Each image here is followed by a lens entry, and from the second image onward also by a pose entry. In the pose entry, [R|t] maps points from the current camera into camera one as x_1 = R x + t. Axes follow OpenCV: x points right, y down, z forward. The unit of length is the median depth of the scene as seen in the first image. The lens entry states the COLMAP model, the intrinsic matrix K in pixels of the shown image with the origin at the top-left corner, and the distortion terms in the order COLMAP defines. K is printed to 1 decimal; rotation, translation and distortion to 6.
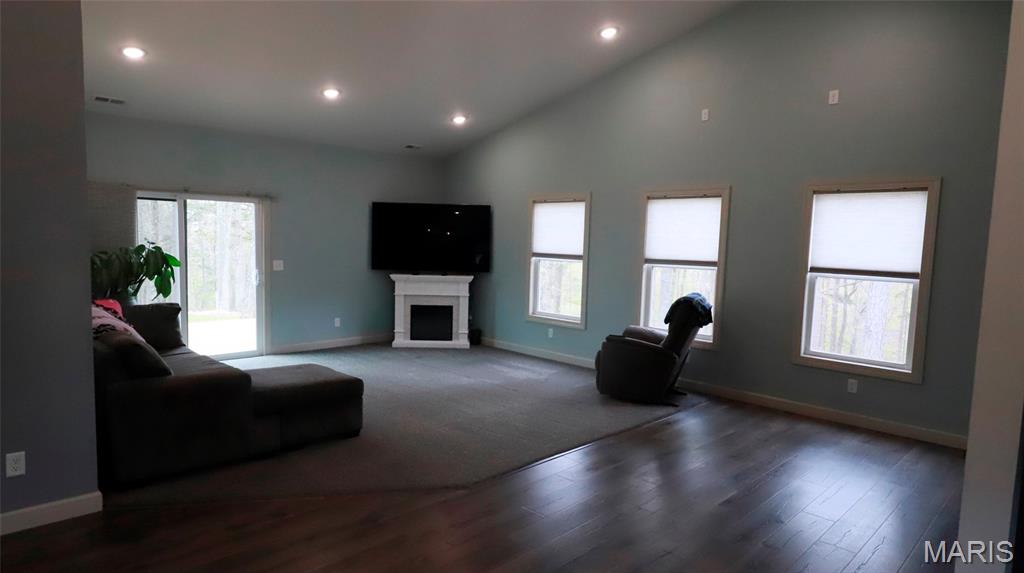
lens RADIAL K [[607.2, 0, 472.6], [0, 607.2, 291.1], [0, 0, 1]] dist [0.047793, -0.000216]
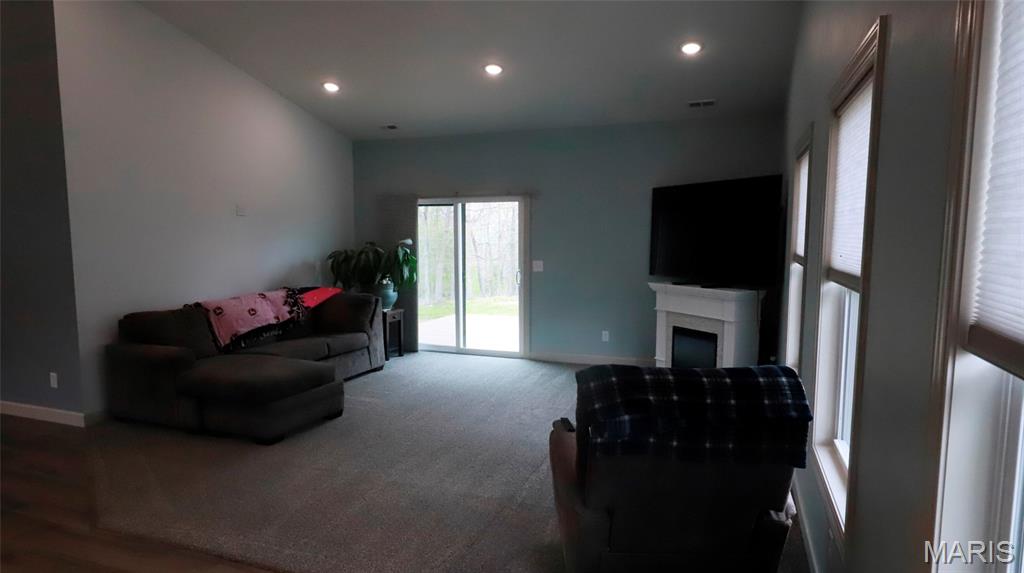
lens RADIAL K [[607.2, 0, 472.6], [0, 607.2, 291.1], [0, 0, 1]] dist [0.047793, -0.000216]
pose [[0.495660, 0.065504, -0.866043, 0.417446], [-0.057118, 0.997452, 0.042753, -0.036753], [0.866636, 0.028276, 0.498138, 0.430147]]
